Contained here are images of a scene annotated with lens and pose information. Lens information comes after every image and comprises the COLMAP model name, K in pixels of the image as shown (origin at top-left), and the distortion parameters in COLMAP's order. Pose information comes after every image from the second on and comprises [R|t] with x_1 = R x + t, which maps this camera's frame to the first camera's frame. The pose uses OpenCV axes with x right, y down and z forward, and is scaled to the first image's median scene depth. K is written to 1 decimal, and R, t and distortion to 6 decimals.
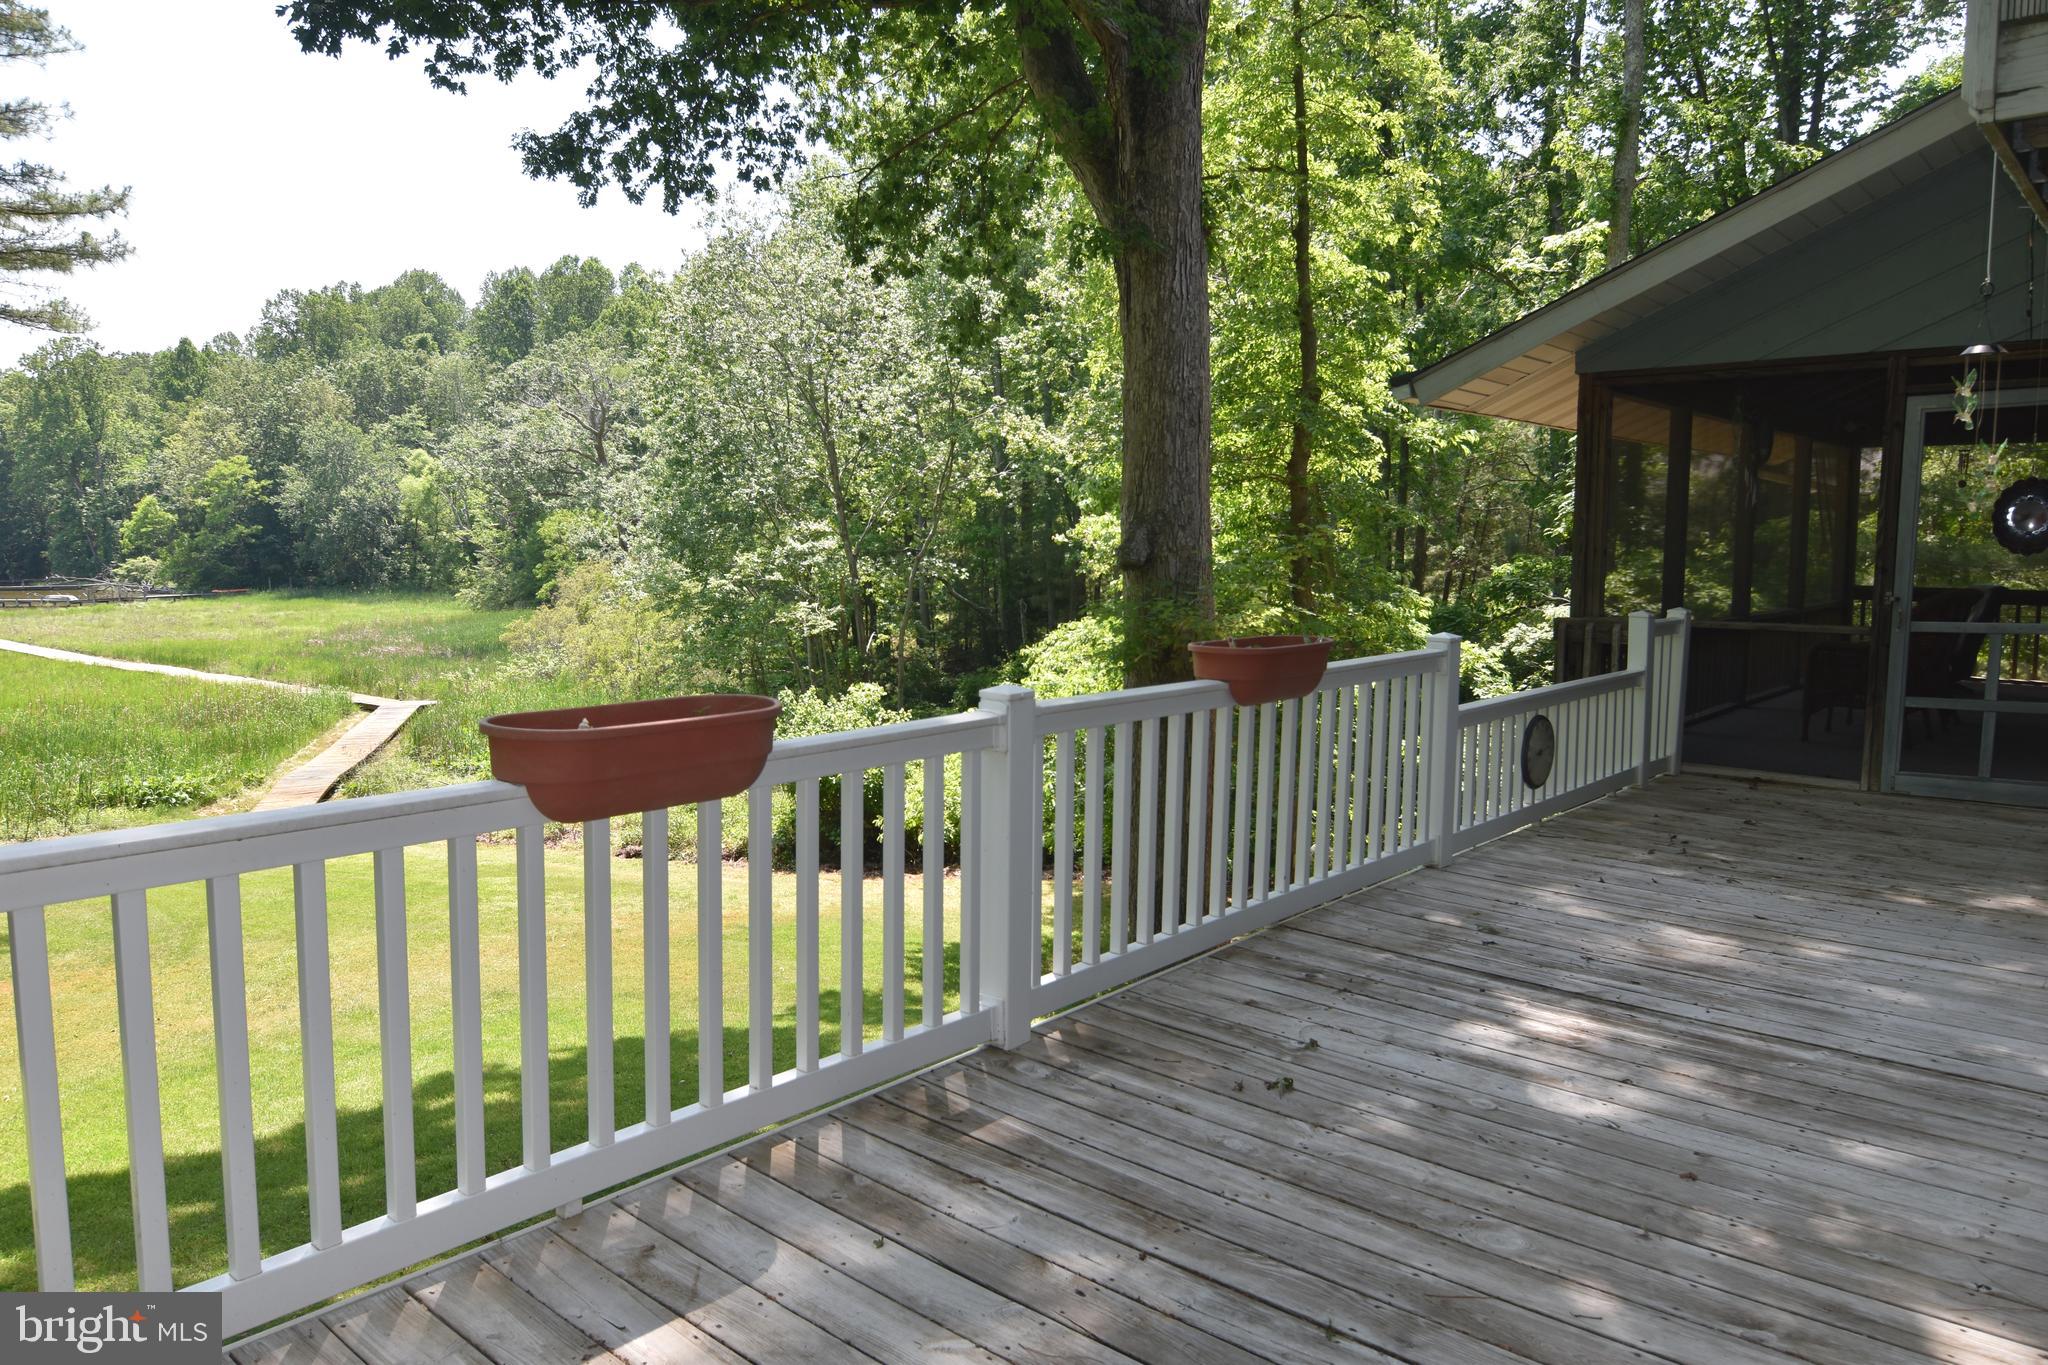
lens RADIAL K [[1393.5, 0, 1024.0], [0, 1393.5, 682.5], [0, 0, 1]] dist [-0.000087, -0.003535]
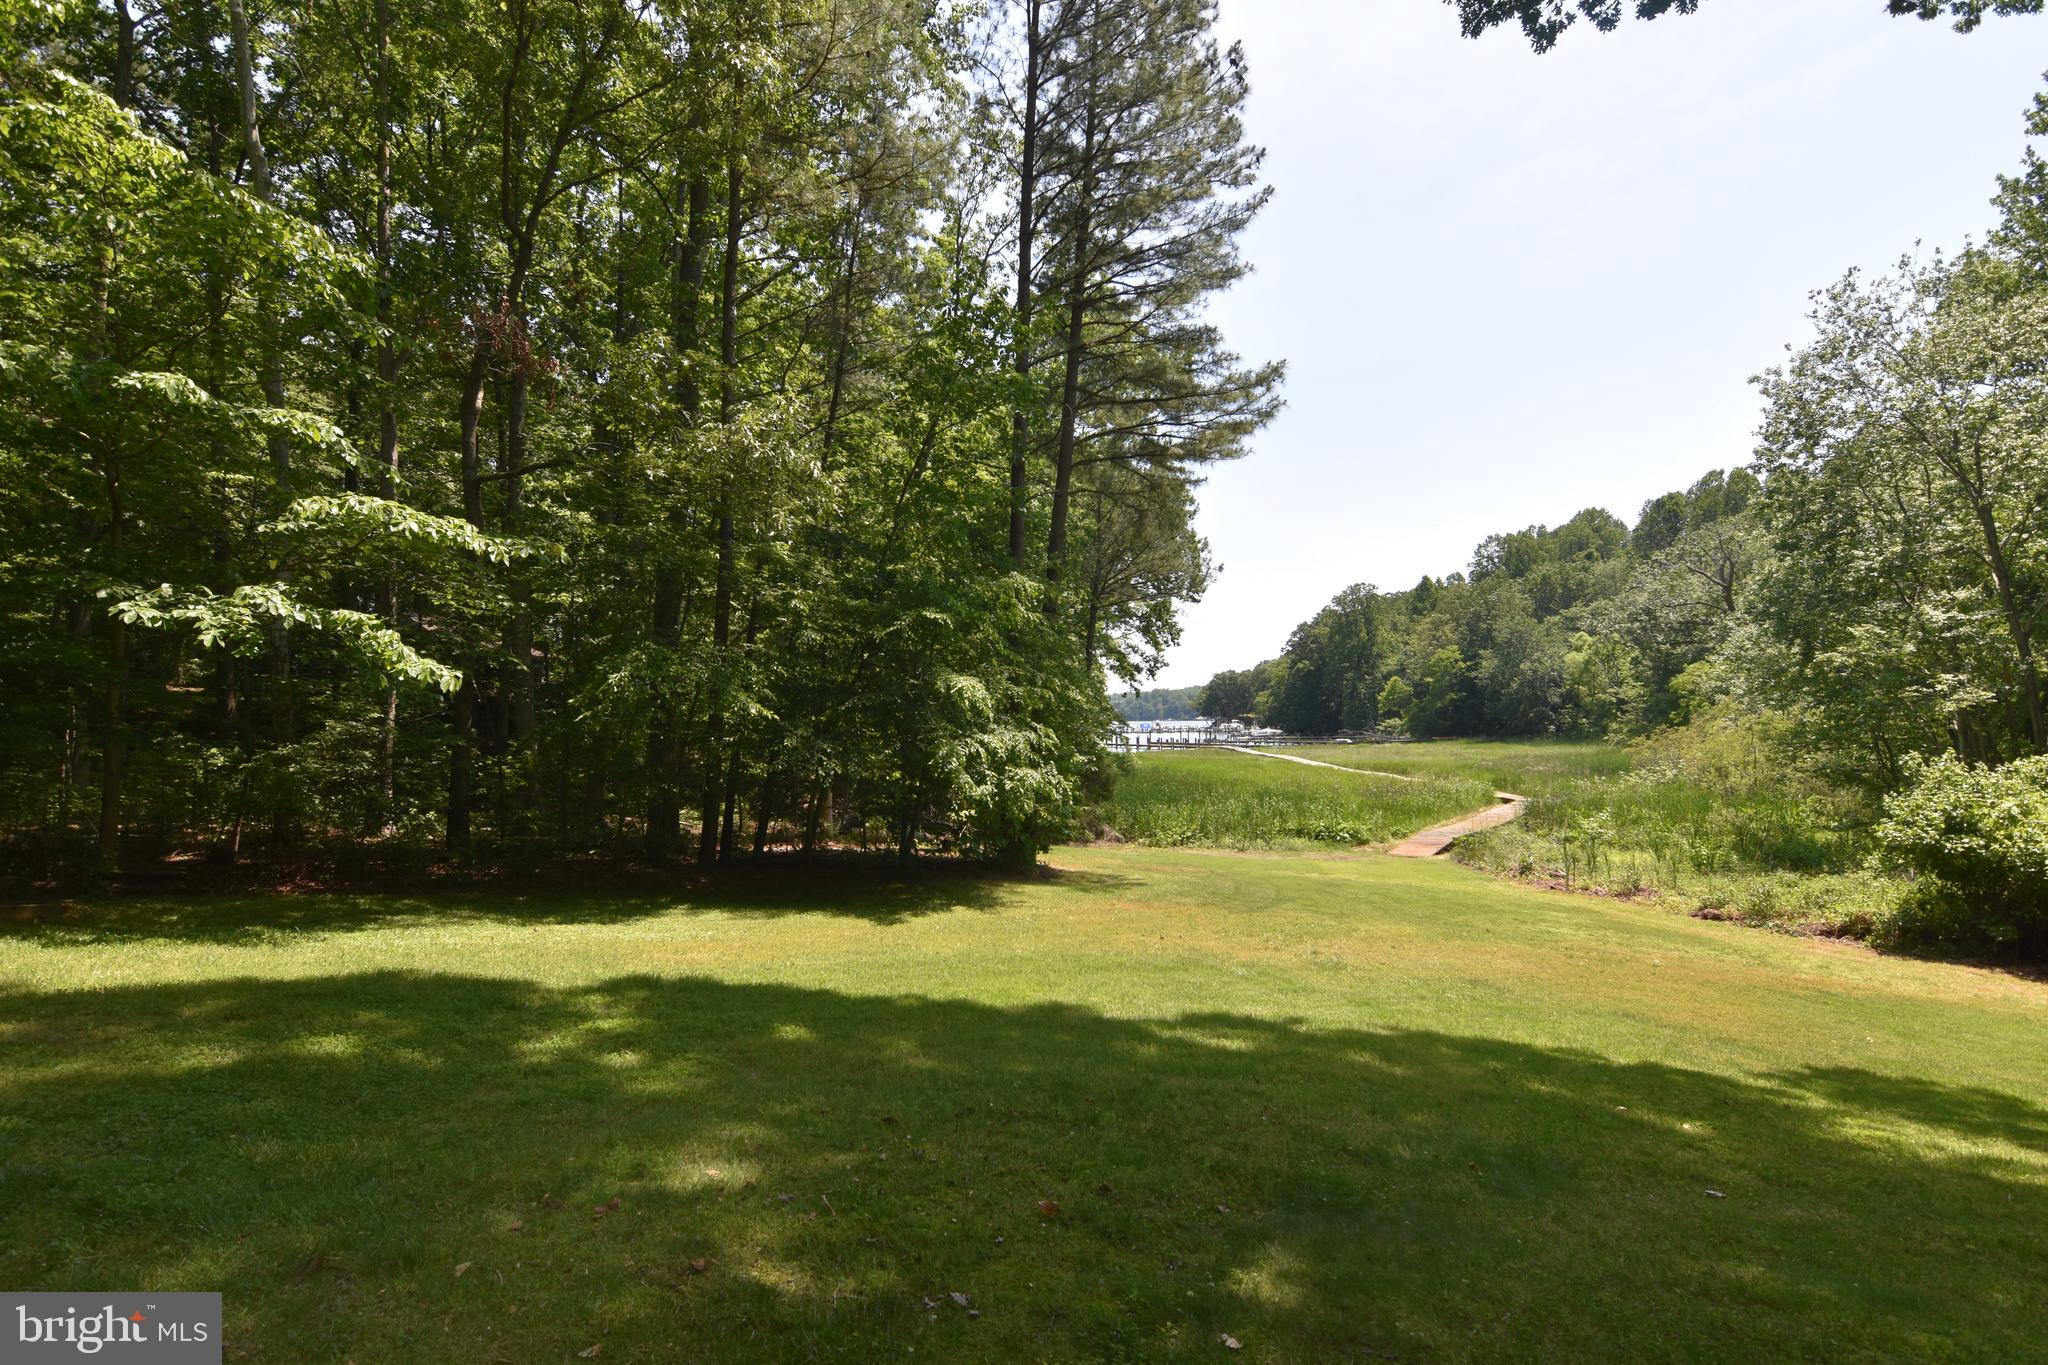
lens RADIAL K [[988.6, 0, 1029.2], [0, 988.6, 685.2], [0, 0, 1]] dist [-0.003838, -0.009817]
pose [[0.598235, -0.033591, -0.800617, -0.002550], [-0.075914, 0.992252, -0.098355, 0.013439], [0.797717, 0.119617, 0.591049, 0.041011]]
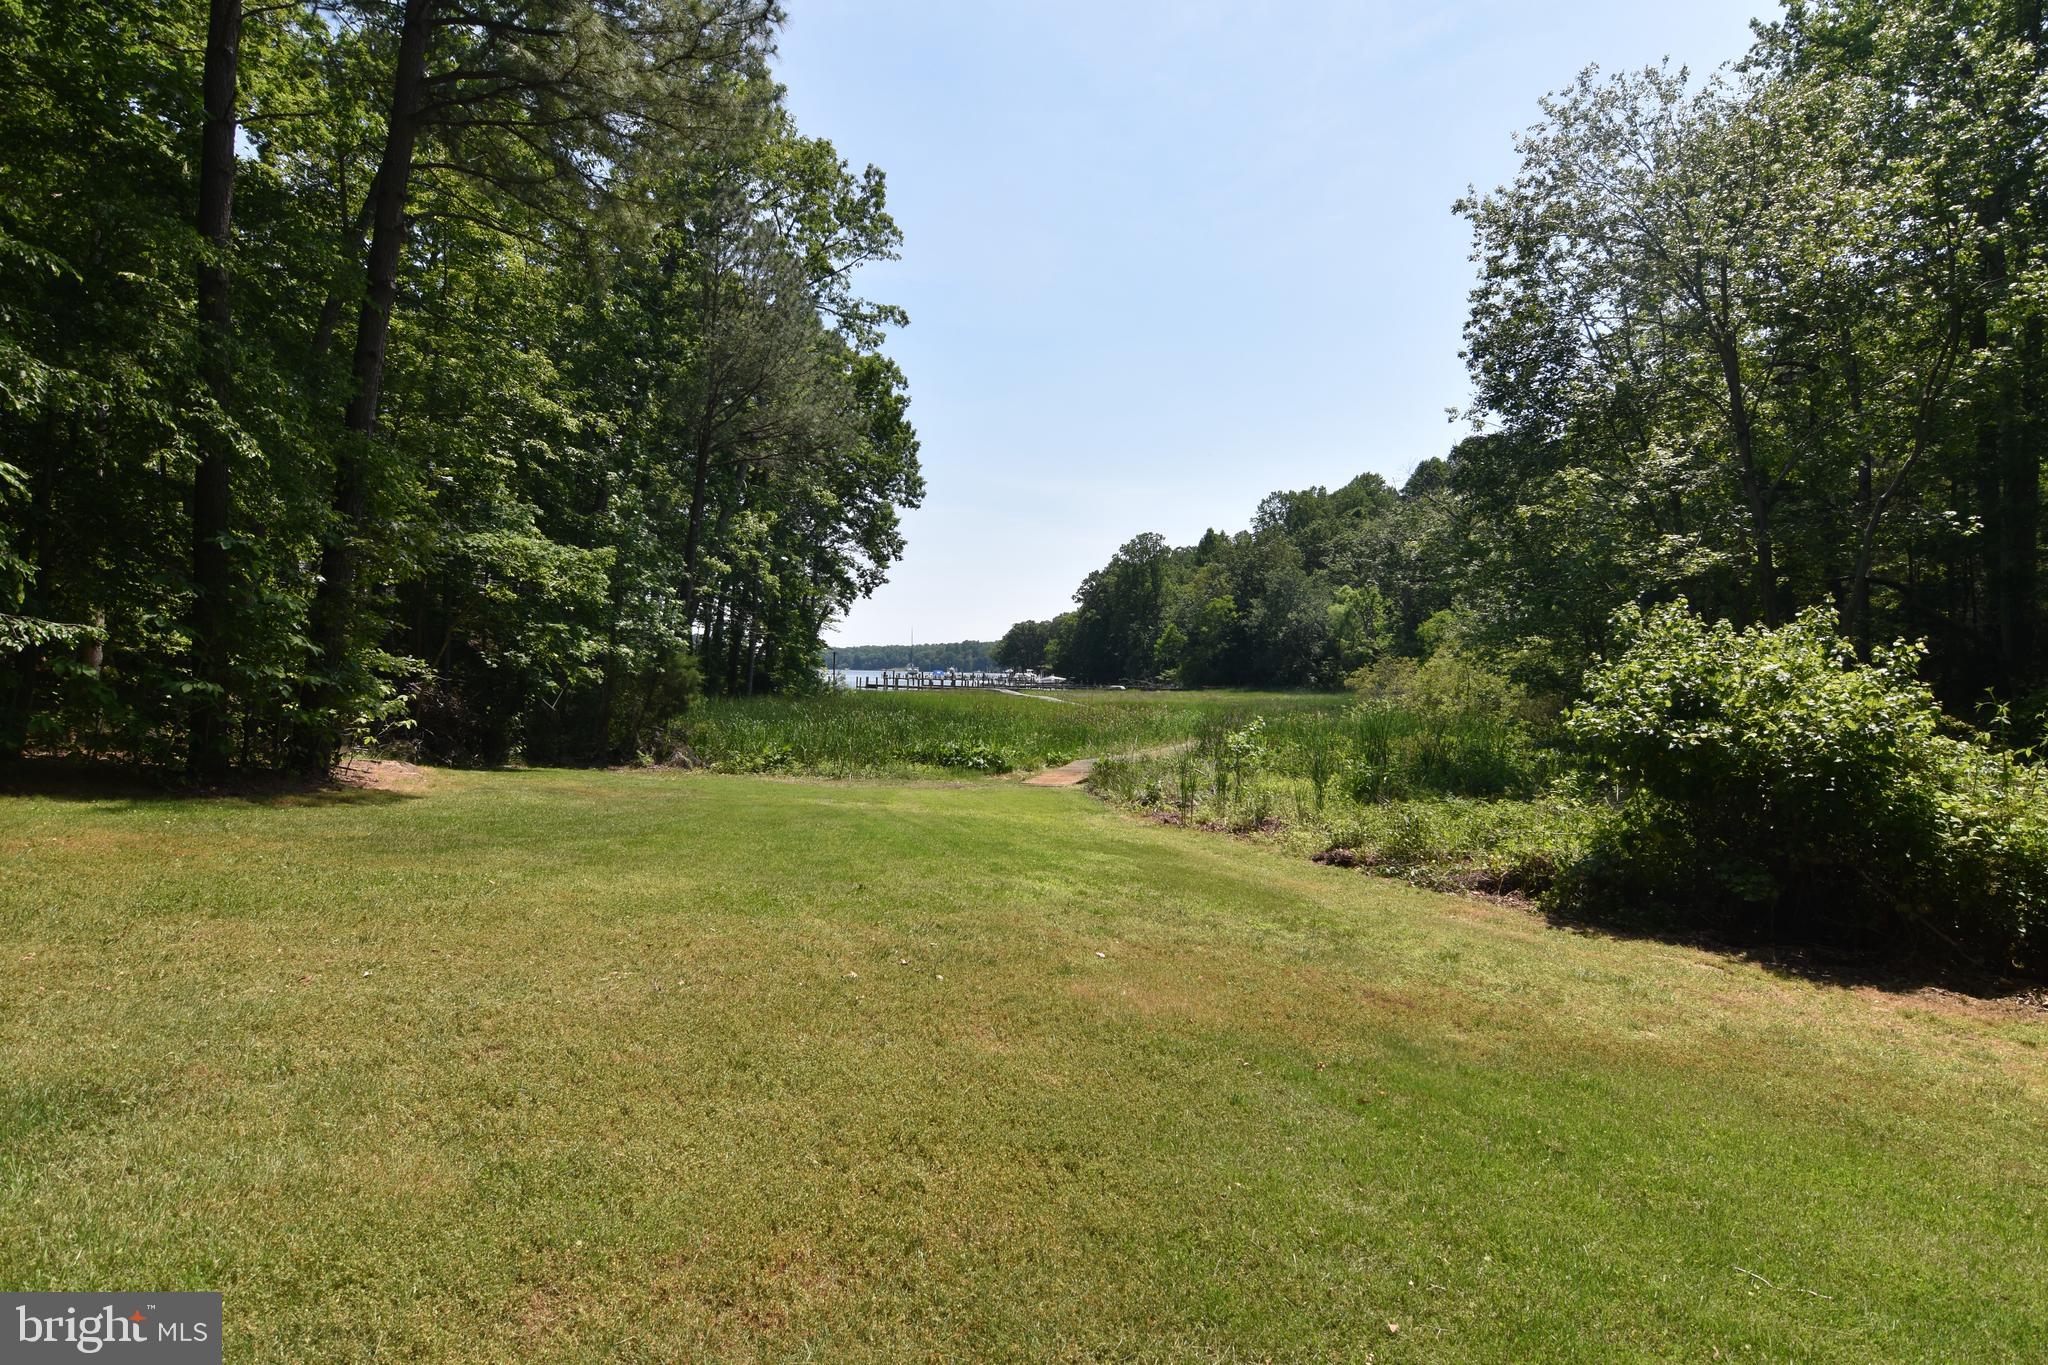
lens RADIAL K [[988.6, 0, 1029.2], [0, 988.6, 685.2], [0, 0, 1]] dist [-0.003838, -0.009817]
pose [[0.737352, 0.022945, -0.675119, -0.017252], [-0.091181, 0.993657, -0.065814, 0.017446], [0.669327, 0.110086, 0.734767, 0.115931]]
